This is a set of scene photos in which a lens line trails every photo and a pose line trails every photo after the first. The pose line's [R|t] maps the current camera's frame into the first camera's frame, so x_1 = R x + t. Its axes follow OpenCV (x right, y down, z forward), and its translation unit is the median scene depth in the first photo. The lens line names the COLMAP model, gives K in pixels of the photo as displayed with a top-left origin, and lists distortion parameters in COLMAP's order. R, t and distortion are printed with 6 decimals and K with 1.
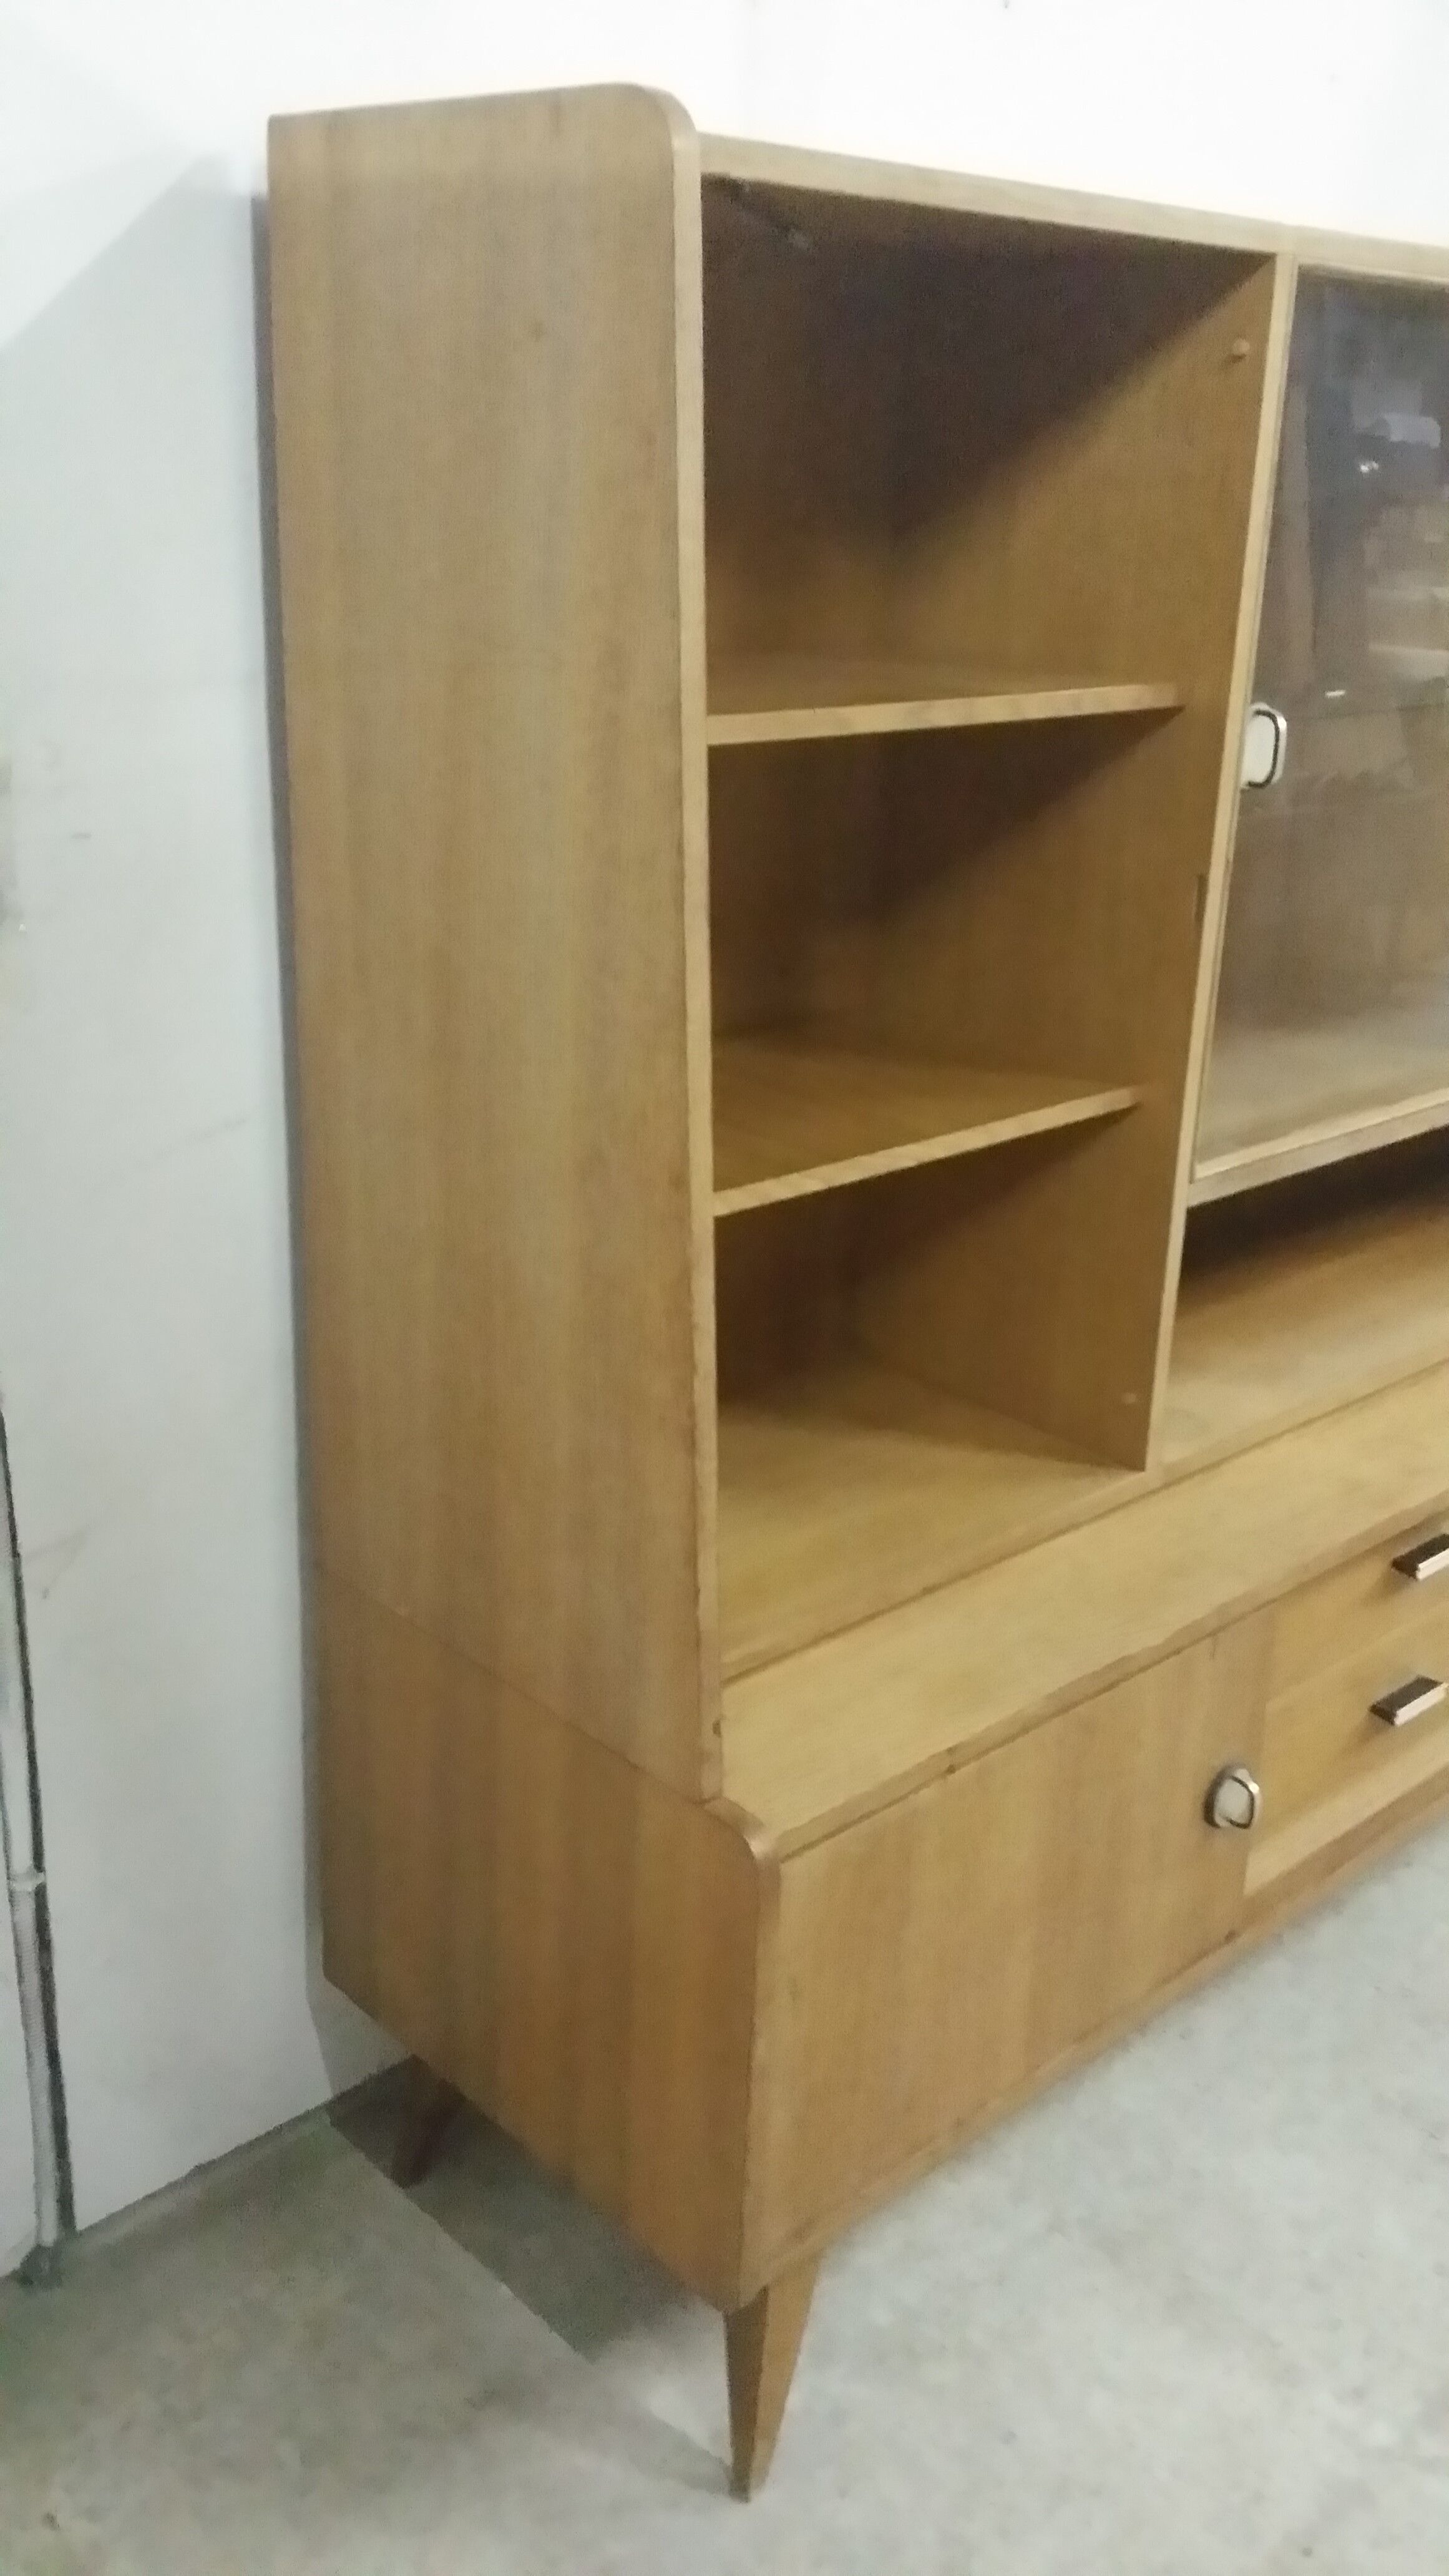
lens RADIAL K [[2334.0, 0, 798.7], [0, 2334.0, 1292.2], [0, 0, 1]] dist [0.088420, -0.211292]
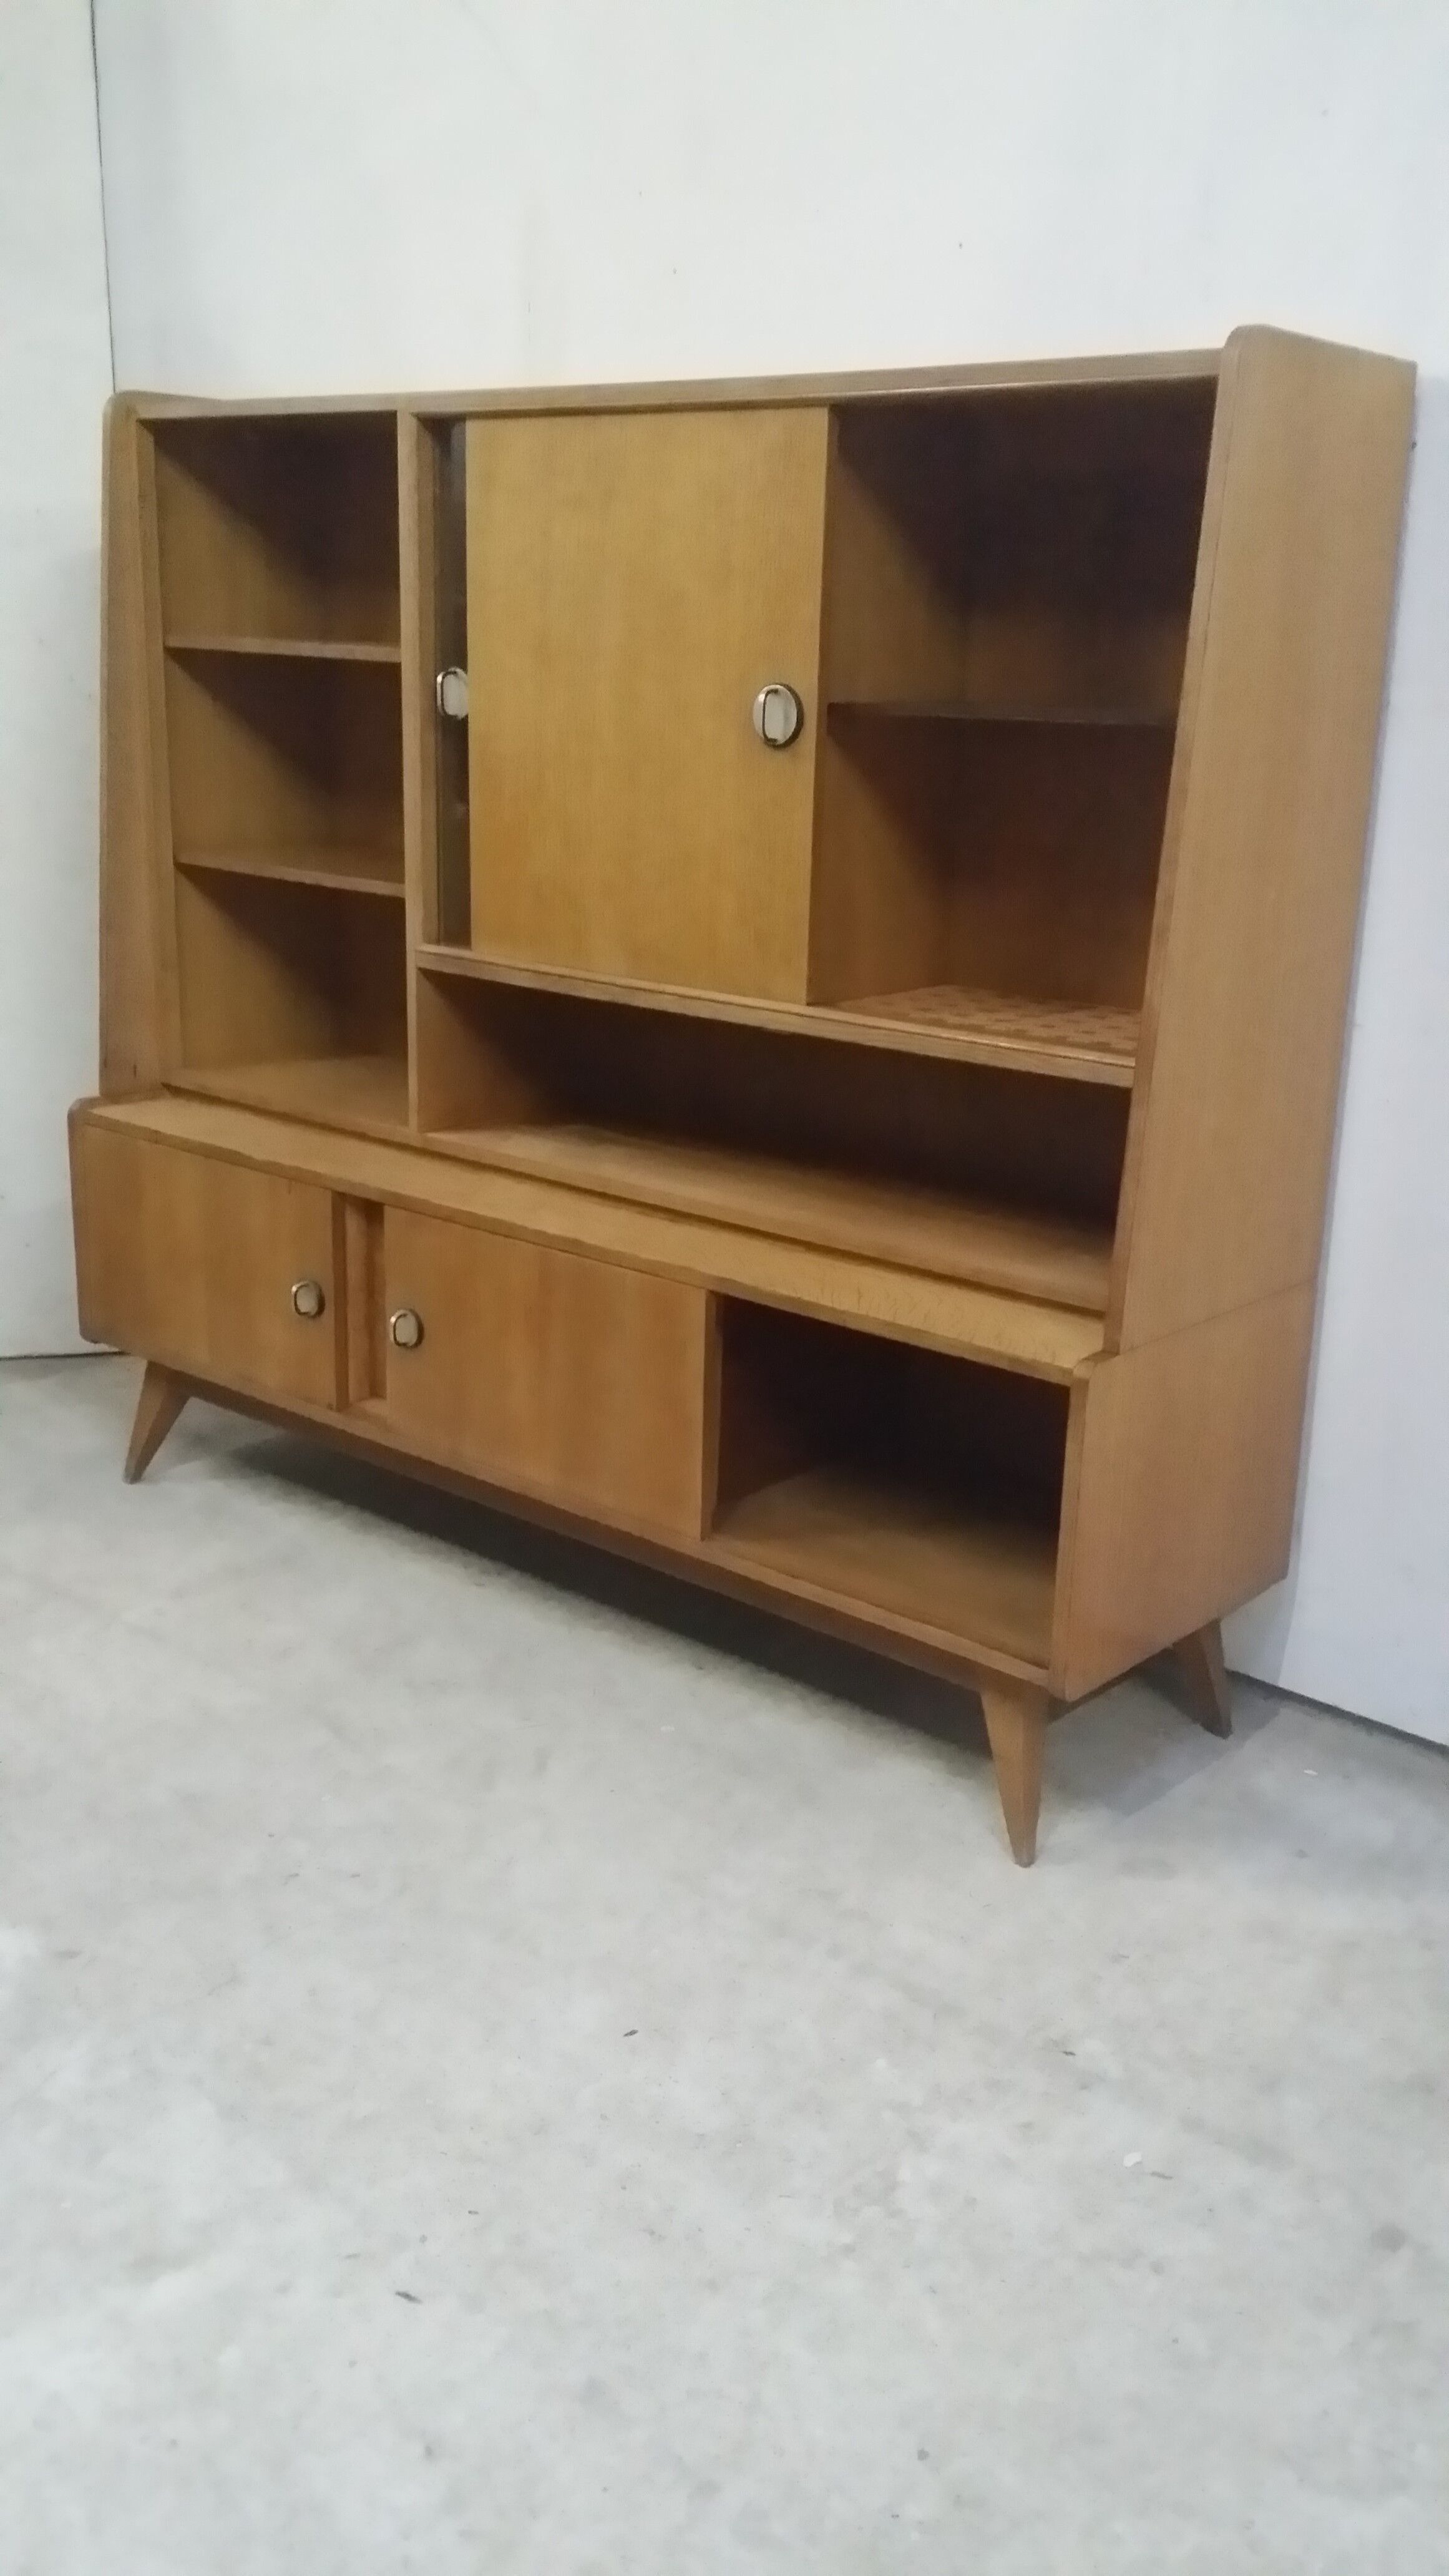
lens RADIAL K [[2307.3, 0, 779.8], [0, 2307.3, 1289.6], [0, 0, 1]] dist [0.106530, -0.252099]
pose [[0.097656, 0.238326, -0.966263, 2.088789], [-0.378178, 0.906961, 0.185479, -0.262277], [0.920567, 0.347306, 0.178700, 1.155081]]
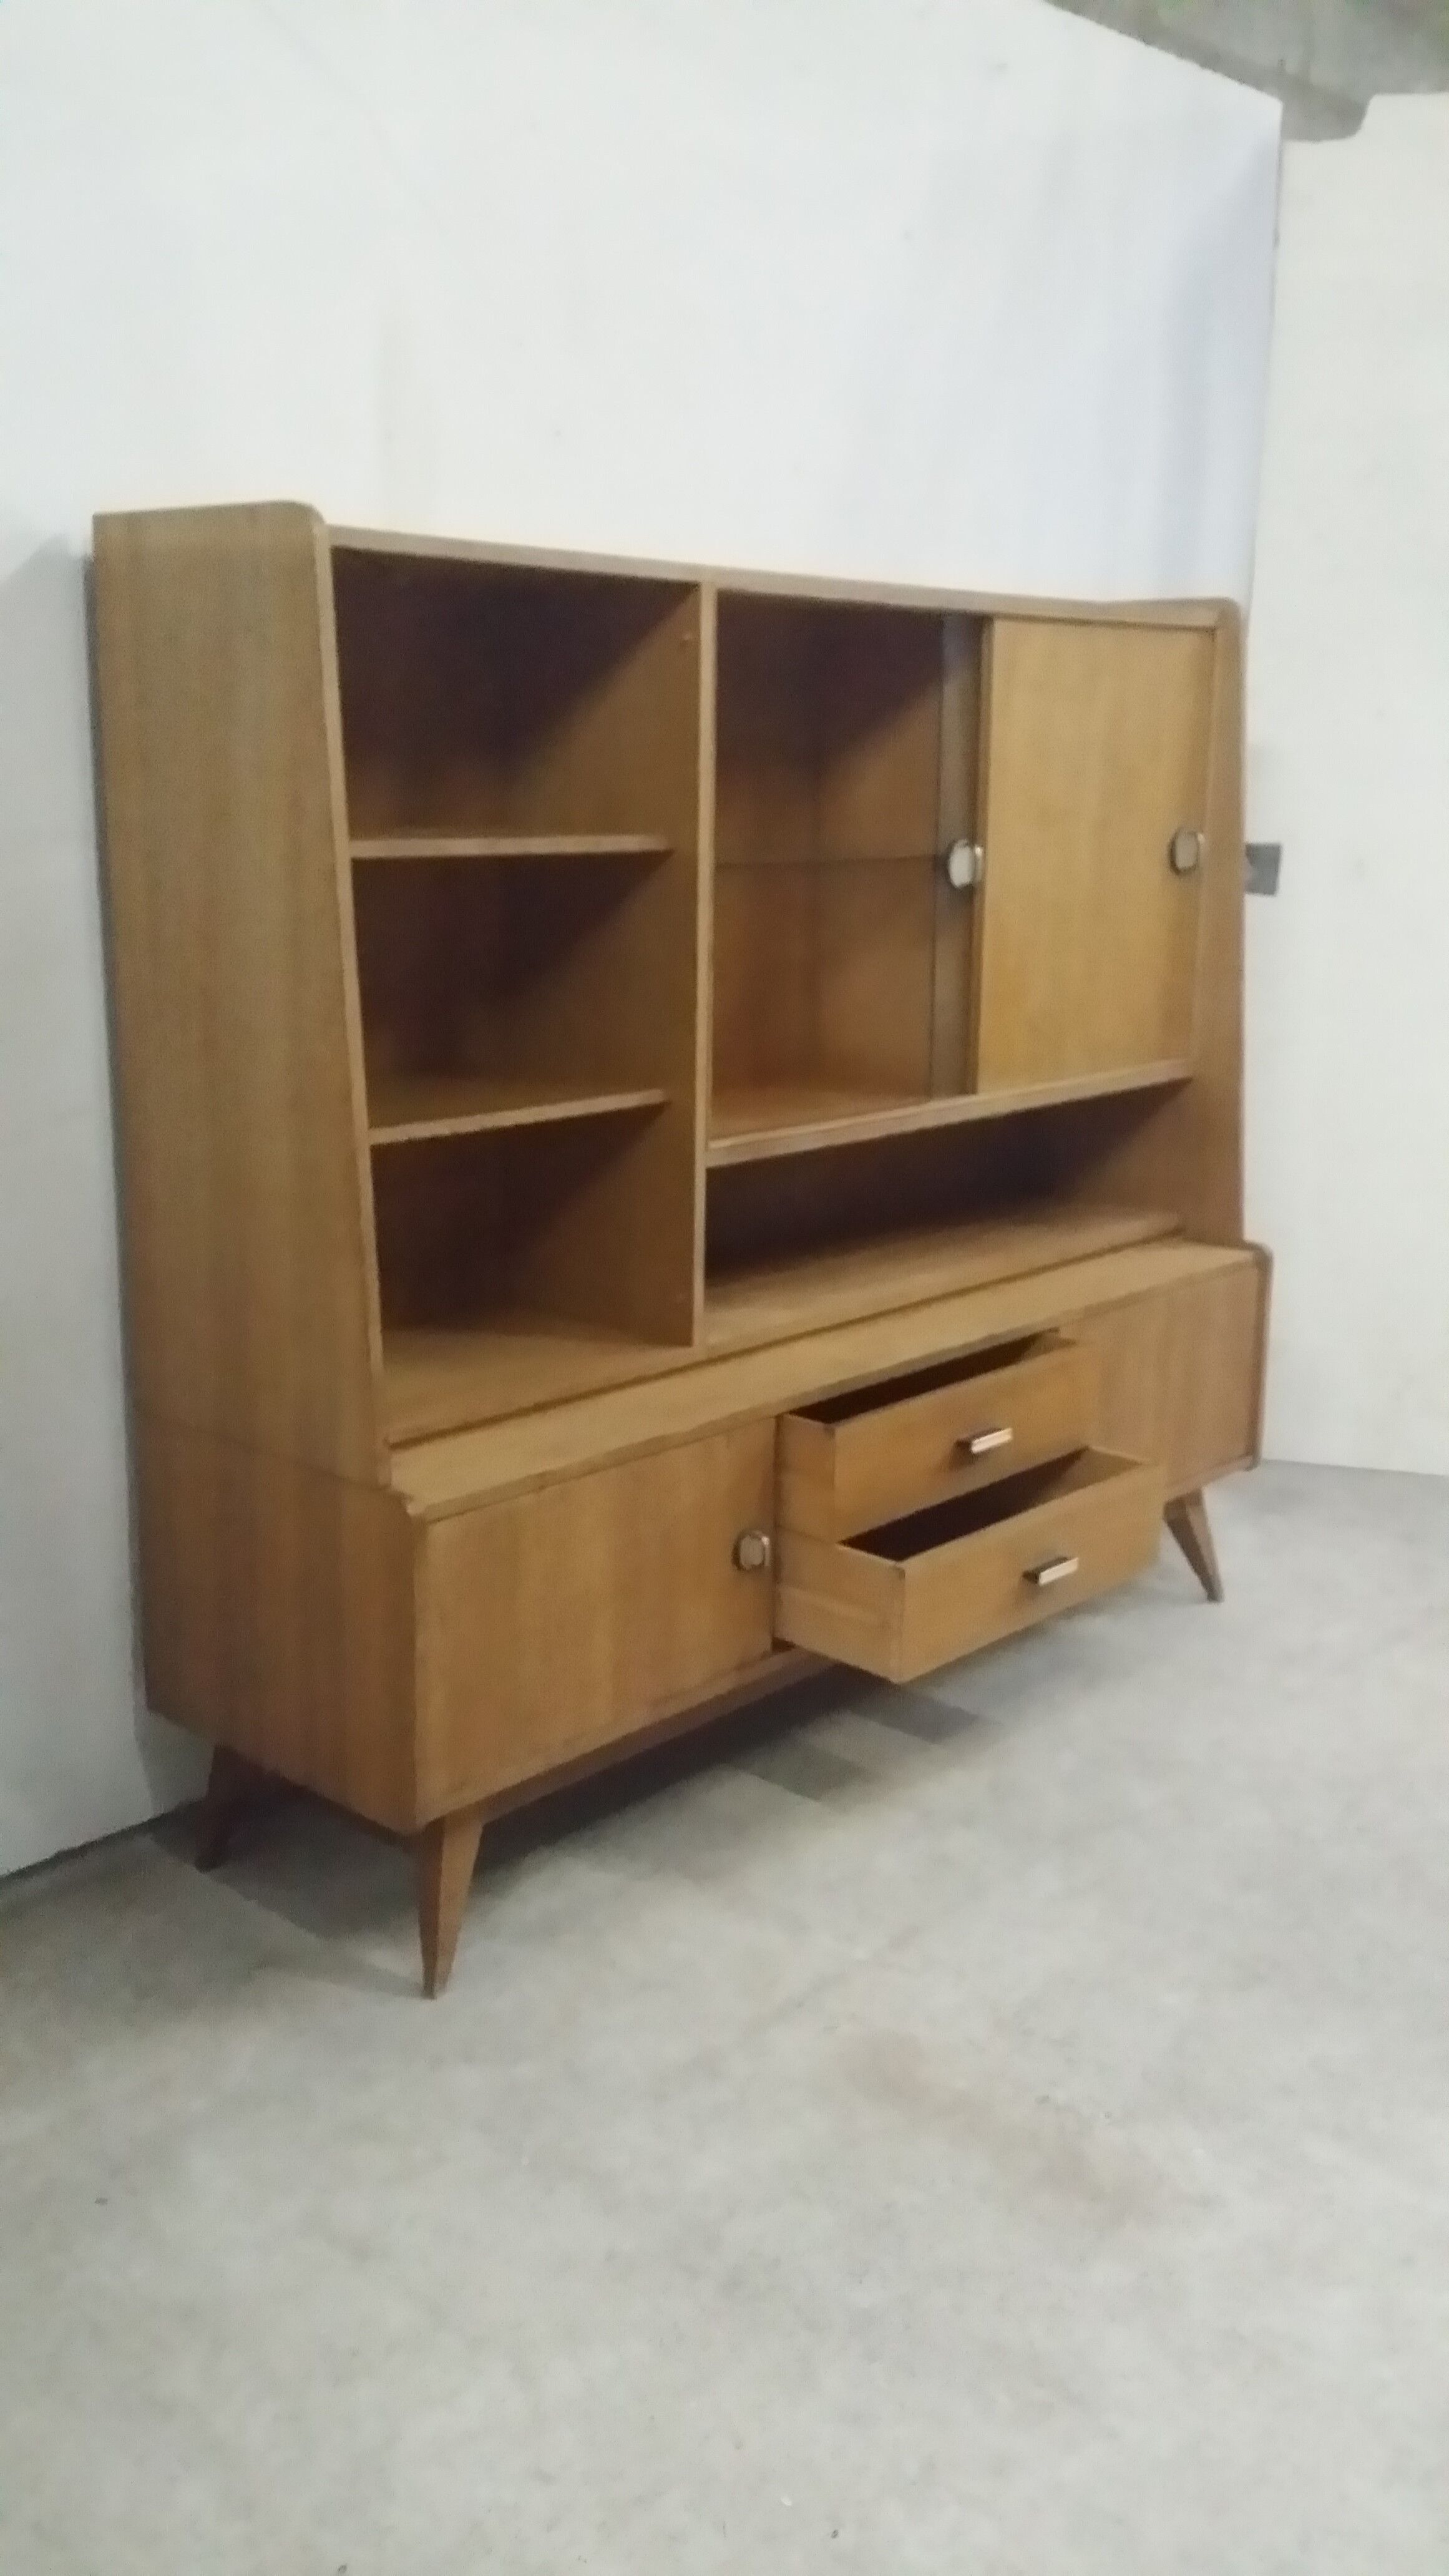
lens RADIAL K [[2307.3, 0, 779.8], [0, 2307.3, 1289.6], [0, 0, 1]] dist [0.106530, -0.252099]
pose [[0.997069, -0.040030, 0.065204, 0.126531], [0.047759, 0.991423, -0.121652, 0.262955], [-0.059775, 0.124409, 0.990429, -0.582646]]
